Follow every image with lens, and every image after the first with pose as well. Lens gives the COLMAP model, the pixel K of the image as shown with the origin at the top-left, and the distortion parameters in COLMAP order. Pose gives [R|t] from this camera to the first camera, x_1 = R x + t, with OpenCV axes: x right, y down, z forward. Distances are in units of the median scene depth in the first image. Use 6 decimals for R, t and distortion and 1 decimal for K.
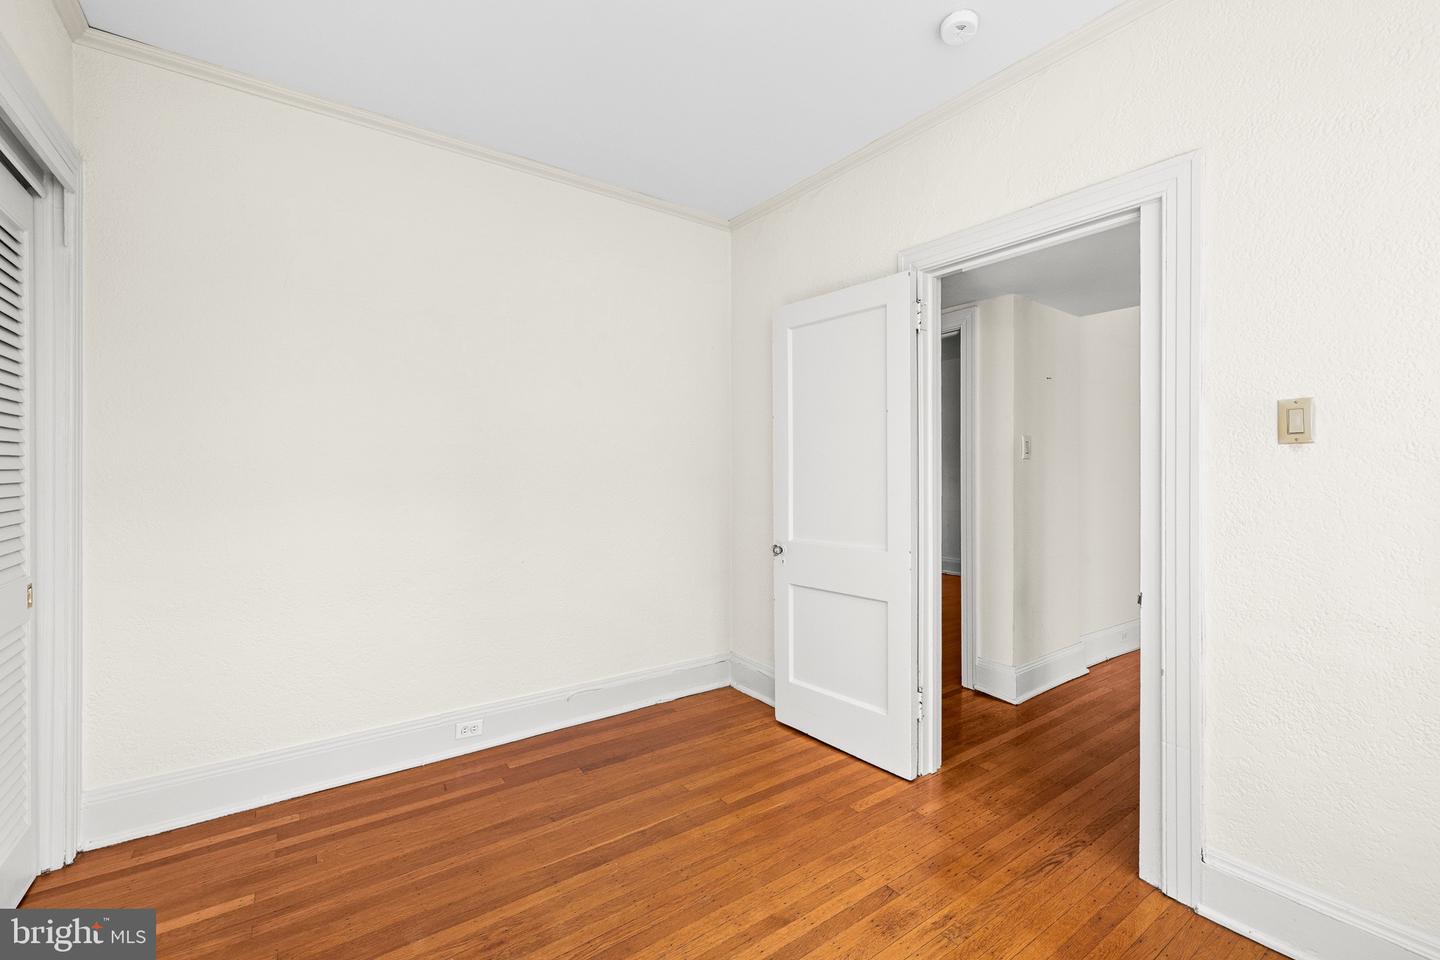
lens RADIAL K [[613.5, 0, 722.7], [0, 613.5, 476.1], [0, 0, 1]] dist [0.002933, 0.001680]
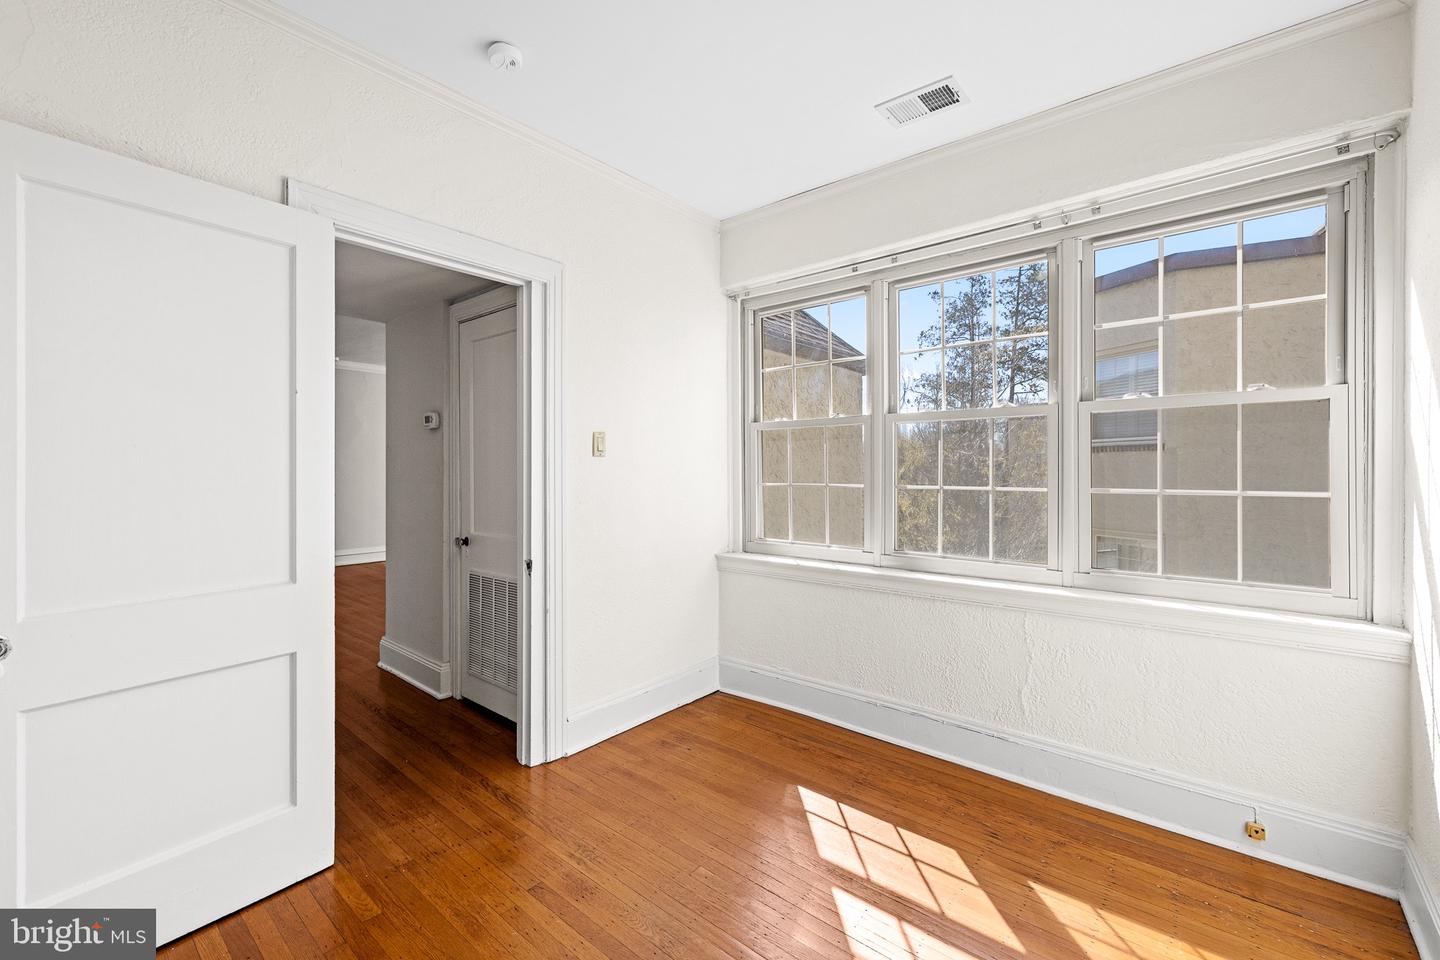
lens RADIAL K [[625.9, 0, 710.2], [0, 625.9, 474.4], [0, 0, 1]] dist [0.002488, 0.001282]
pose [[-0.247050, -0.000640, 0.969003, -0.712568], [0.009485, 0.999950, 0.003079, -0.002417], [-0.968956, 0.009951, -0.247032, 0.869454]]
